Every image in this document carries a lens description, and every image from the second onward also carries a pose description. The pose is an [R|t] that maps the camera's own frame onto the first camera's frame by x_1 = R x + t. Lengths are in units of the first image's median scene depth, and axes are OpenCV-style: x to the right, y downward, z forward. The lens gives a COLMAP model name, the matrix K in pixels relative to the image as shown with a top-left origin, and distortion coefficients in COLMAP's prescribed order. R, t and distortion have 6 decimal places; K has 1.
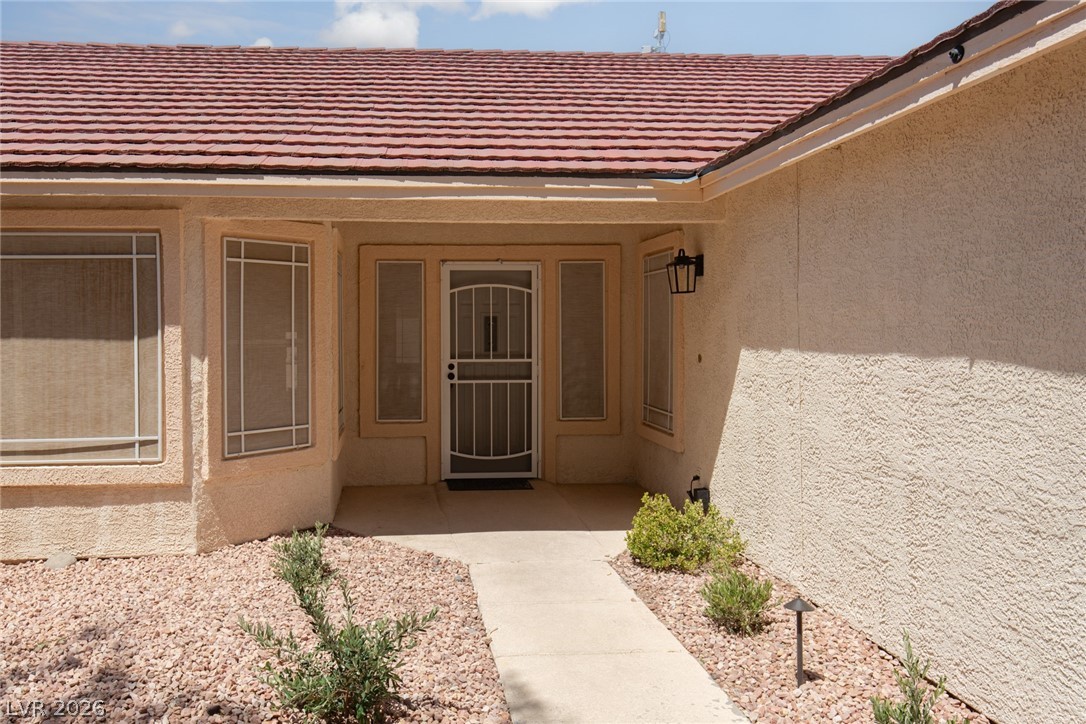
lens RADIAL K [[833.1, 0, 495.9], [0, 833.1, 341.0], [0, 0, 1]] dist [0.009521, -0.001231]
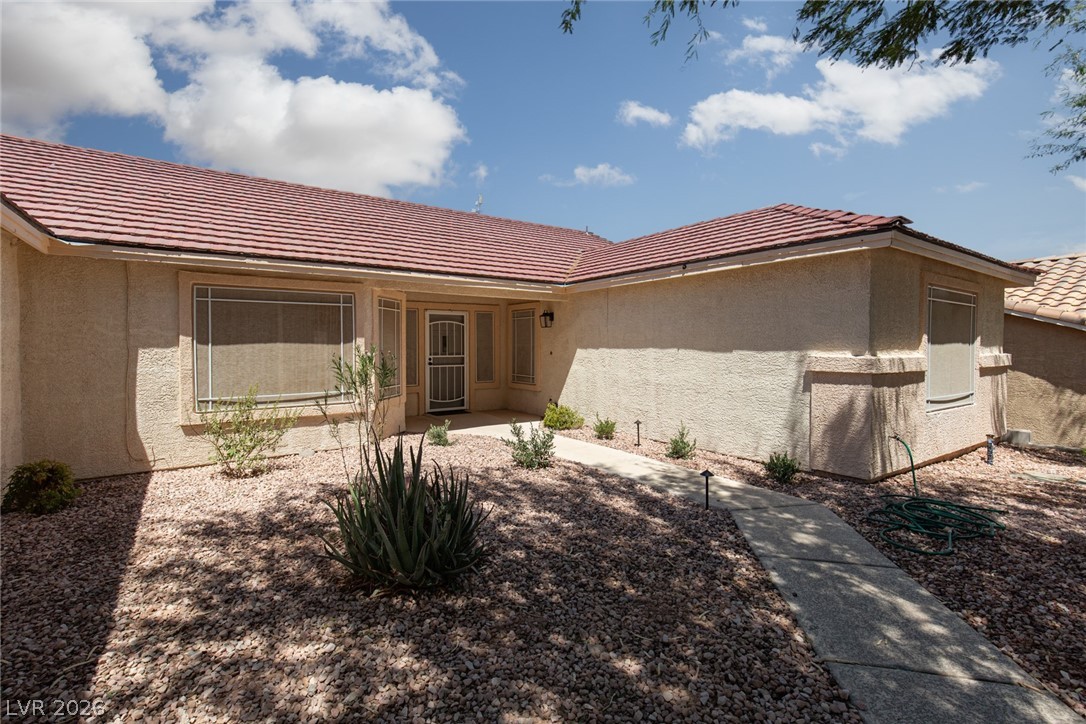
lens RADIAL K [[494.3, 0, 540.9], [0, 494.3, 352.0], [0, 0, 1]] dist [0.005296, -0.000675]
pose [[0.854006, -0.004040, 0.520247, -0.651005], [0.006165, 0.999978, -0.002354, 0.023693], [-0.520226, 0.005218, 0.854013, -0.318374]]
